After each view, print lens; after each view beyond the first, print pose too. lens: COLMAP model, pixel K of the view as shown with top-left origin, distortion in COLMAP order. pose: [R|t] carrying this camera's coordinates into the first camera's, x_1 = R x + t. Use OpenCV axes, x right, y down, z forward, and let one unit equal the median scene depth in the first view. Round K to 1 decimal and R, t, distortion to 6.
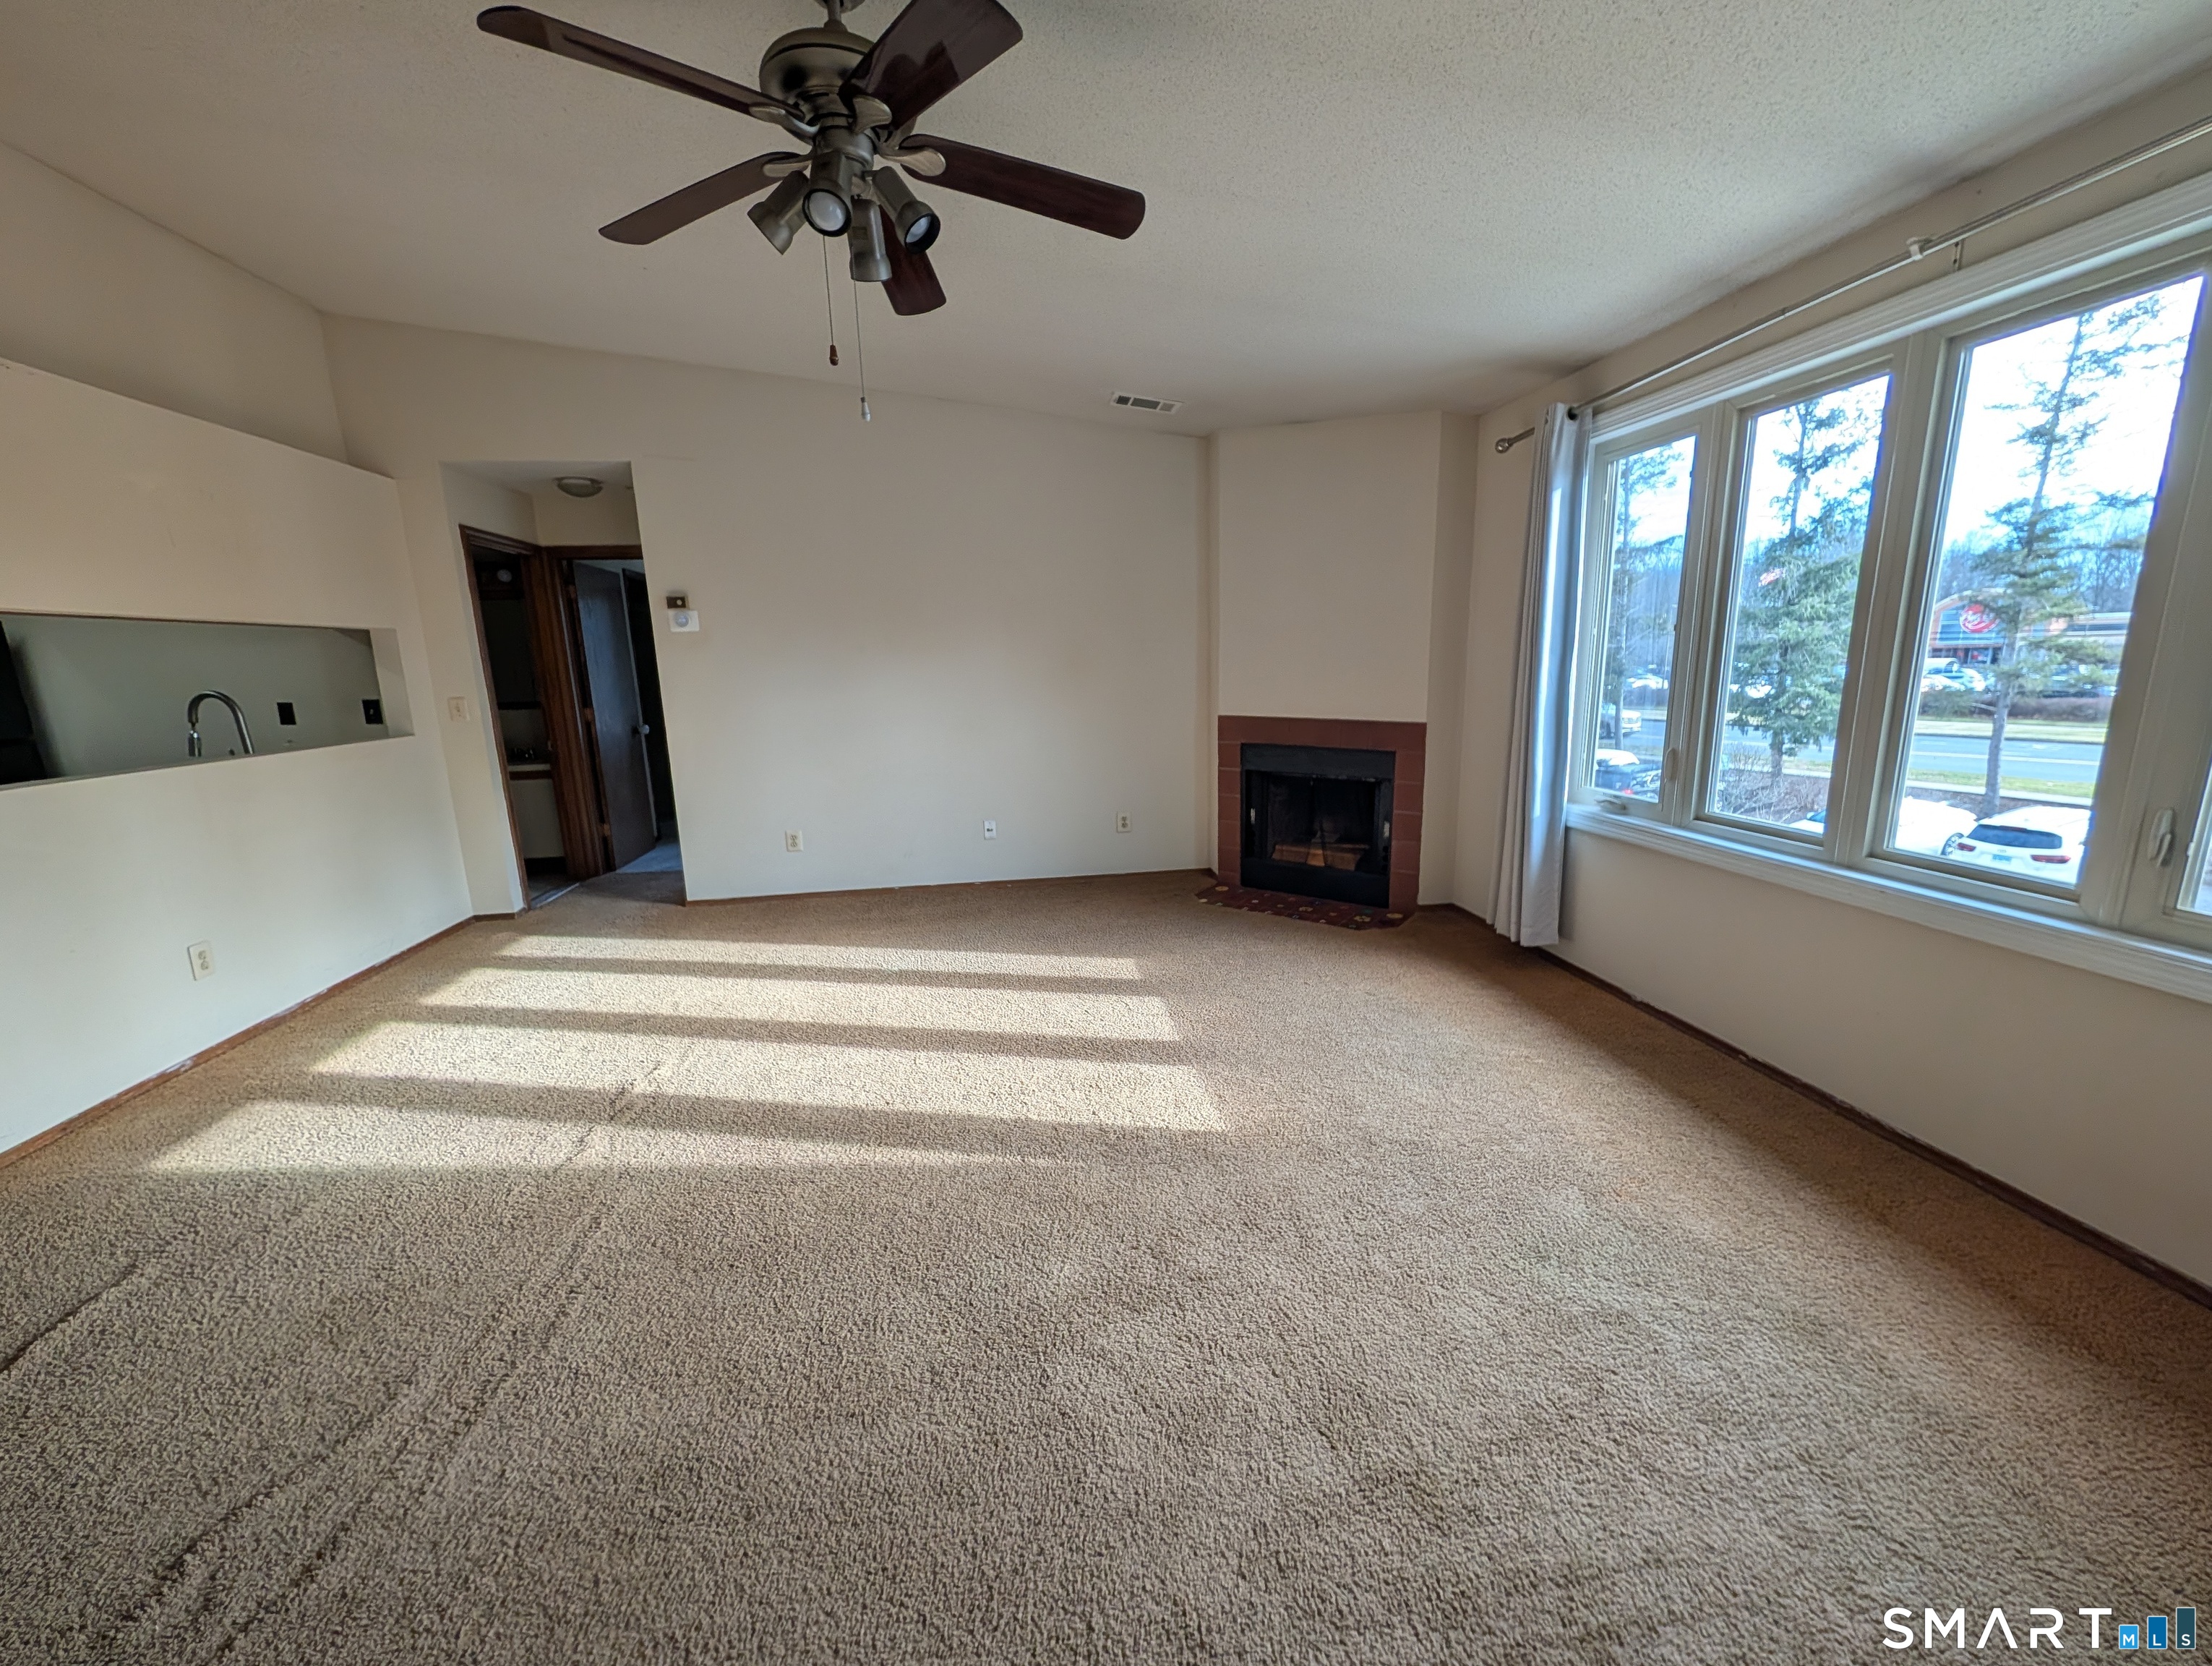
lens RADIAL K [[857.2, 0, 1099.3], [0, 857.2, 837.9], [0, 0, 1]] dist [-0.001359, 0.000314]
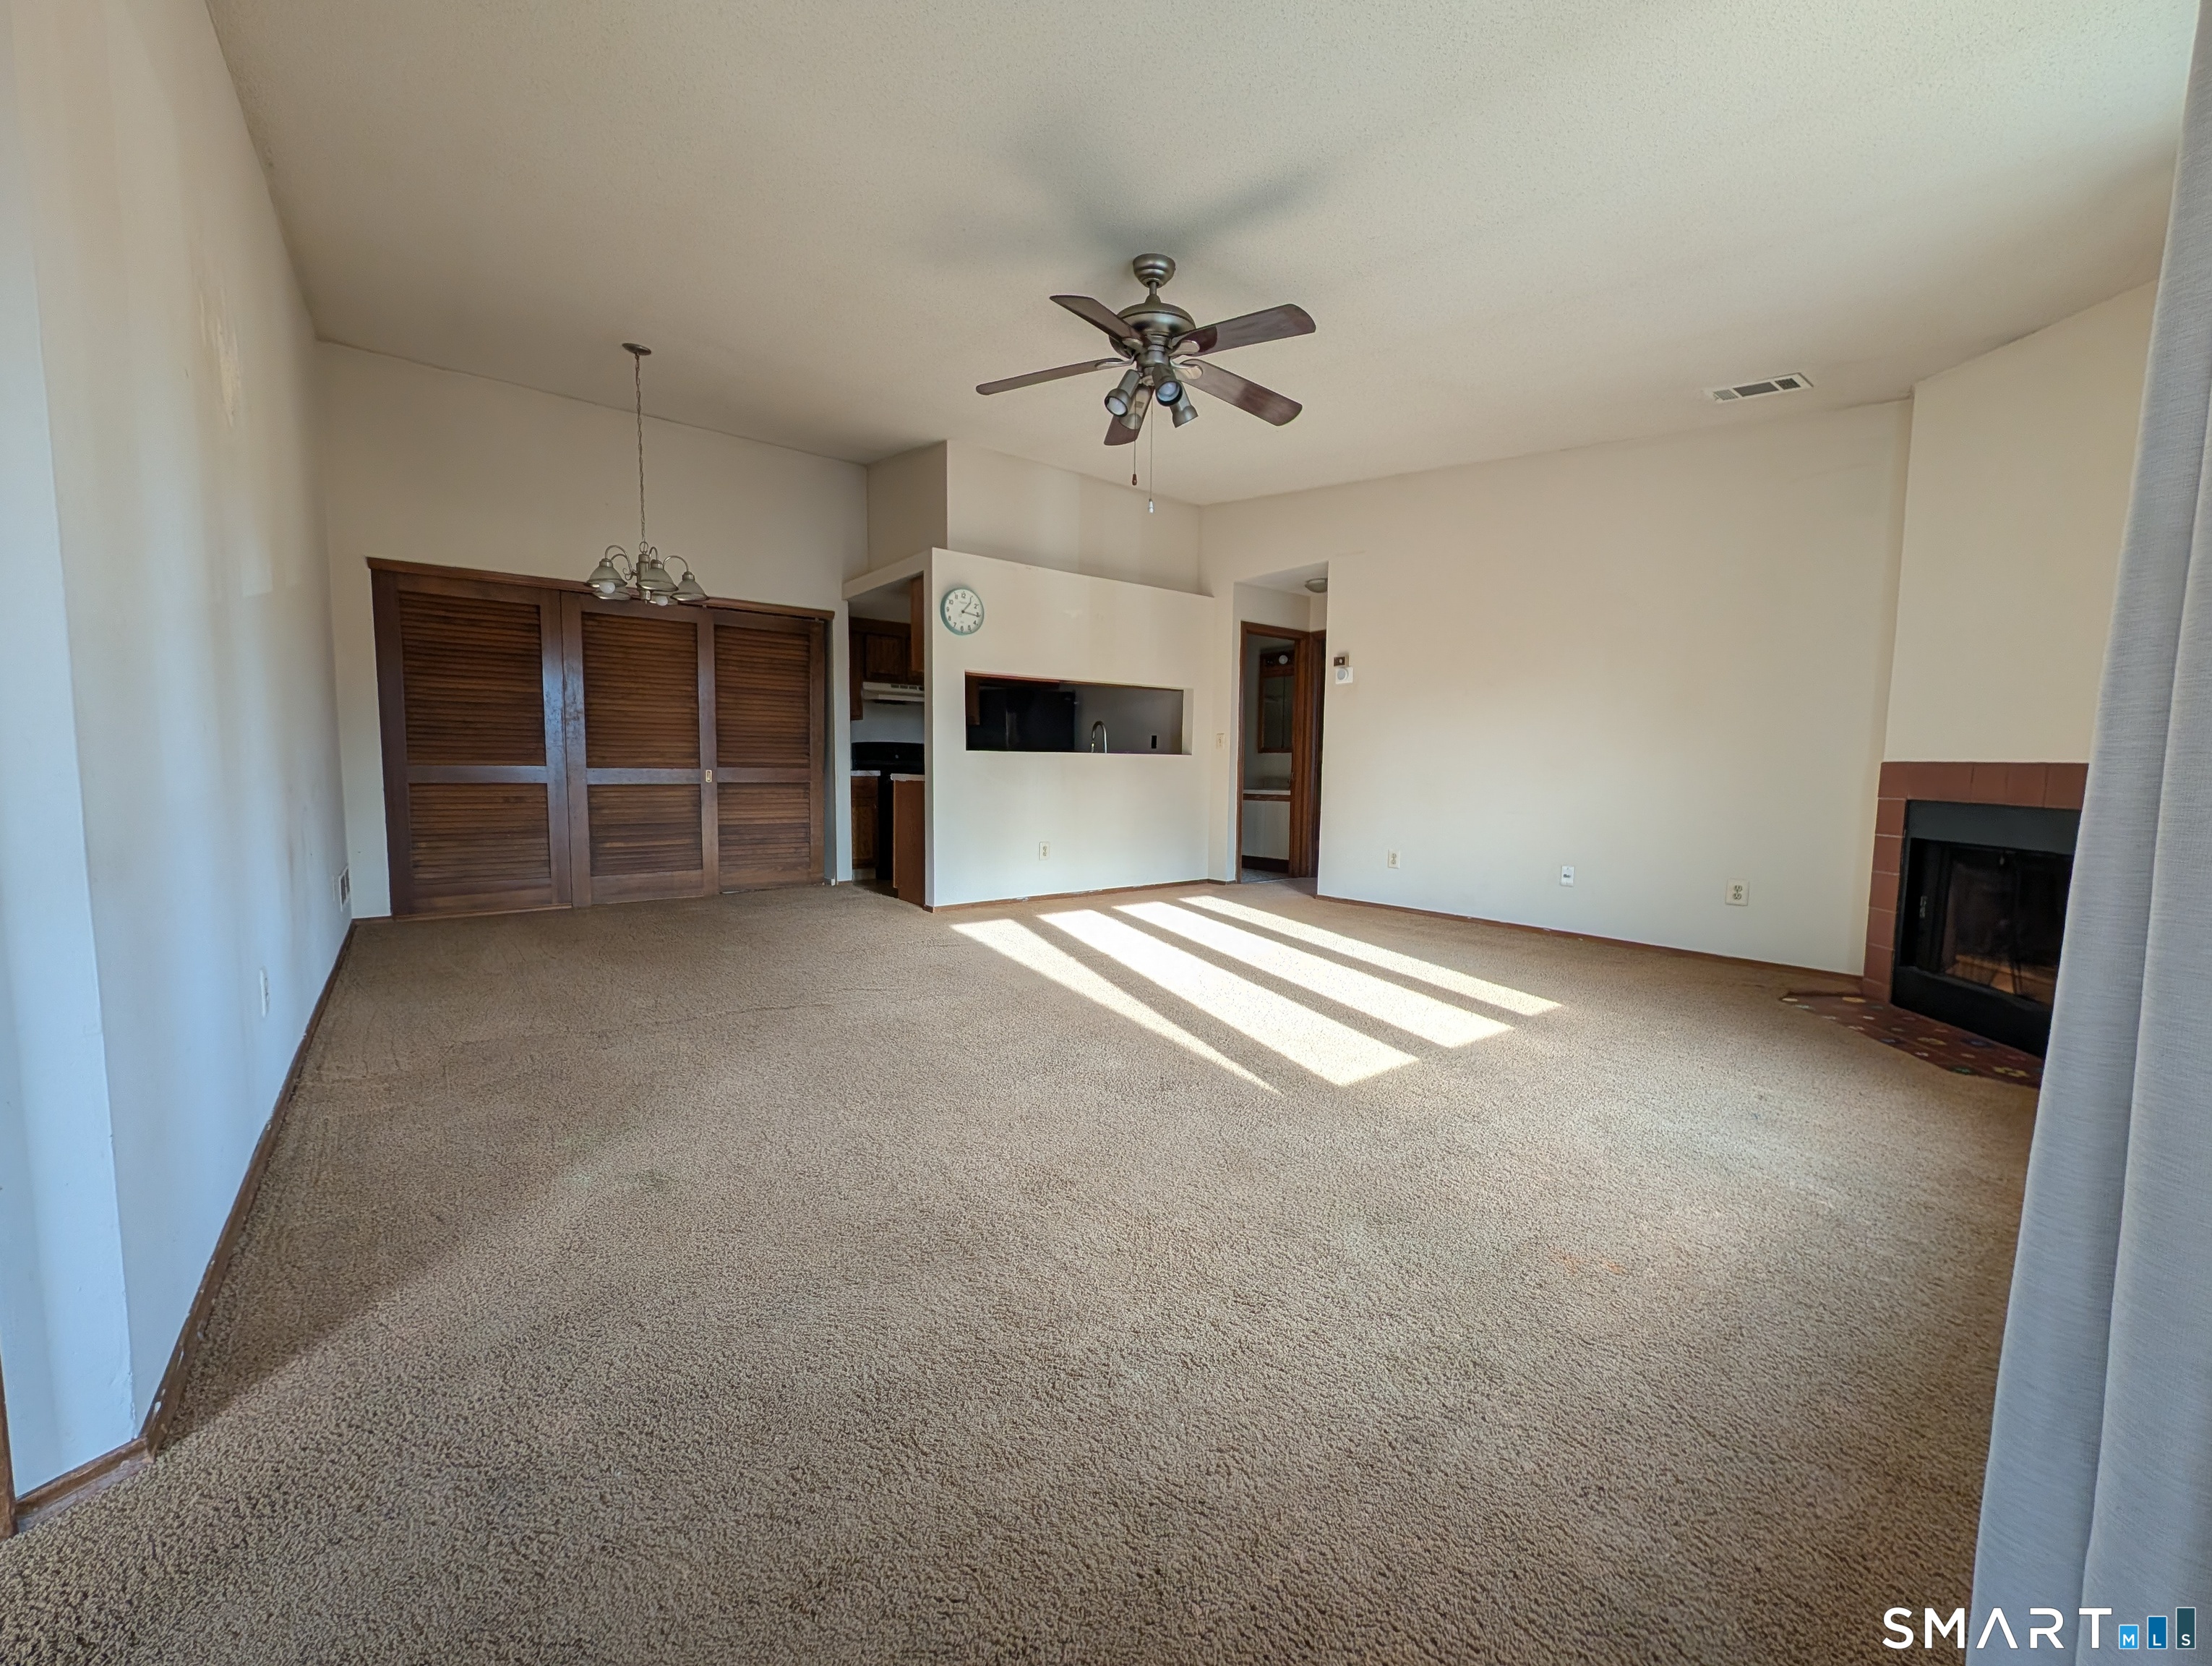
lens RADIAL K [[857.2, 0, 1094.2], [0, 857.2, 838.4], [0, 0, 1]] dist [-0.001359, 0.000314]
pose [[0.486928, 0.104233, -0.867201, 0.514012], [-0.201991, 0.979378, 0.004299, 0.060792], [0.849765, 0.173074, 0.497941, 0.090349]]
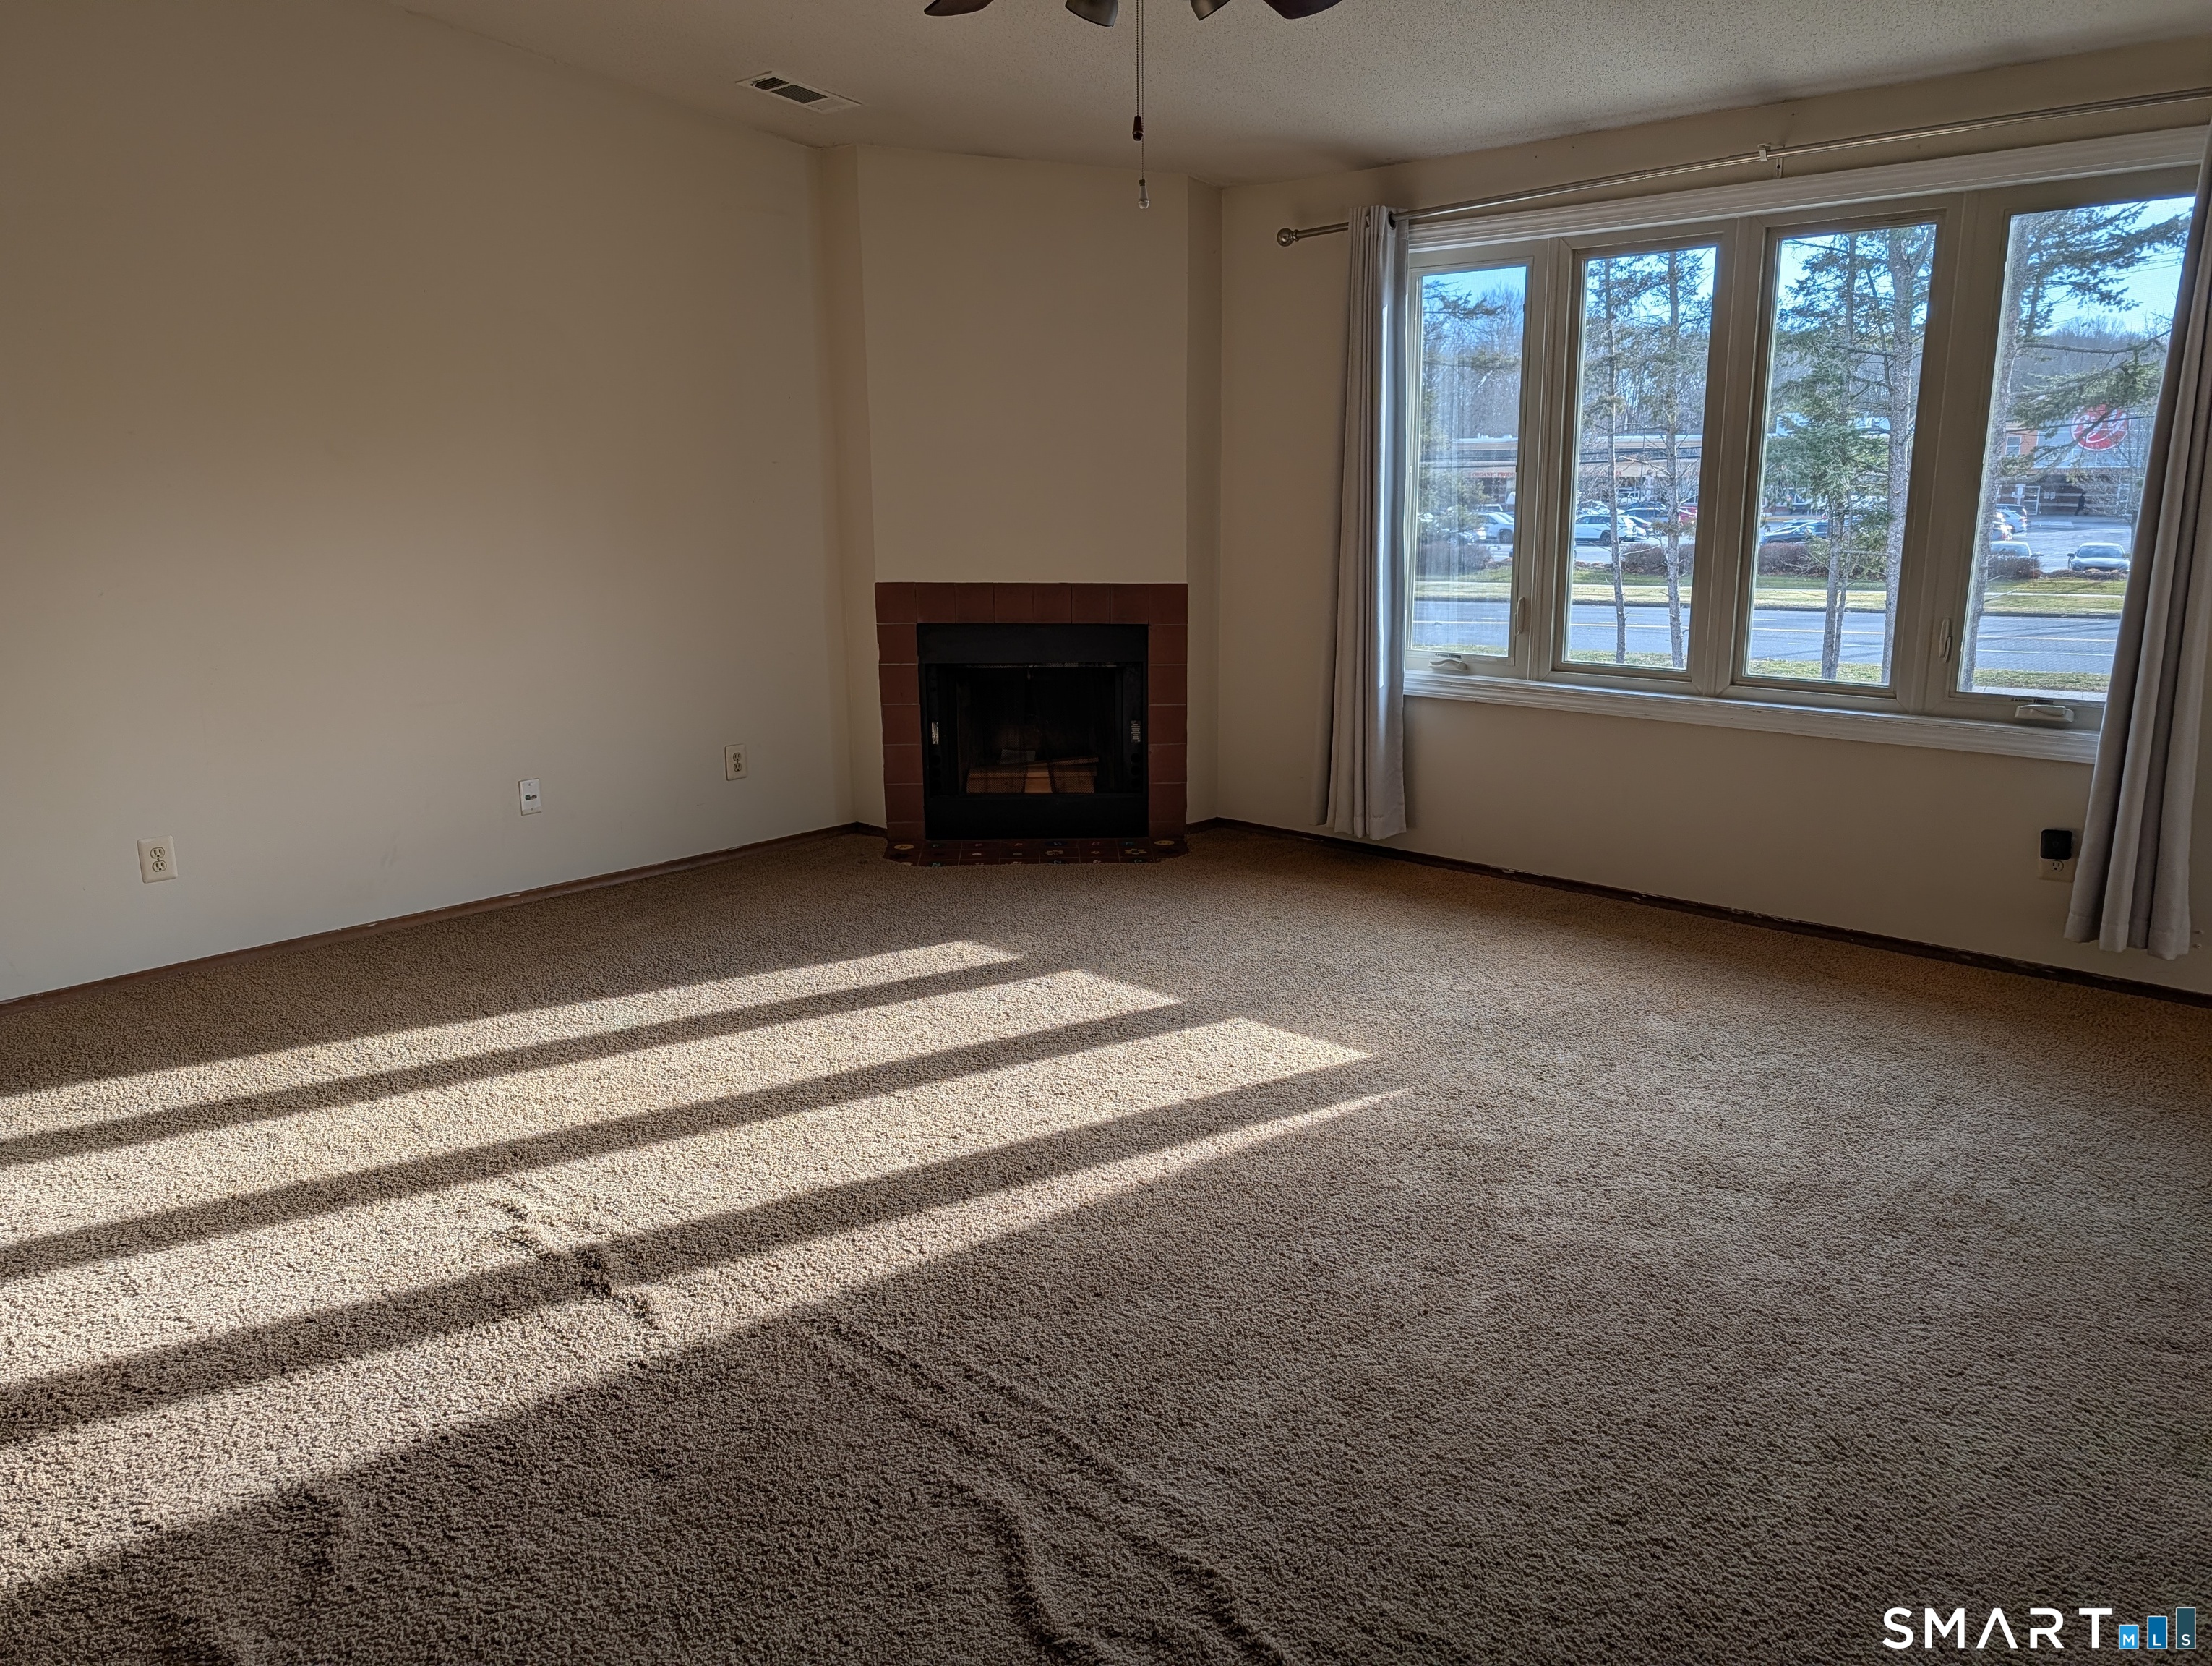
lens RADIAL K [[1602.9, 0, 1092.5], [0, 1602.9, 847.9], [0, 0, 1]] dist [0.019019, -0.011187]
pose [[0.780868, -0.126768, 0.611699, -0.575940], [0.117503, 0.991521, 0.055483, 0.010077], [-0.613546, 0.028552, 0.789143, -0.066749]]
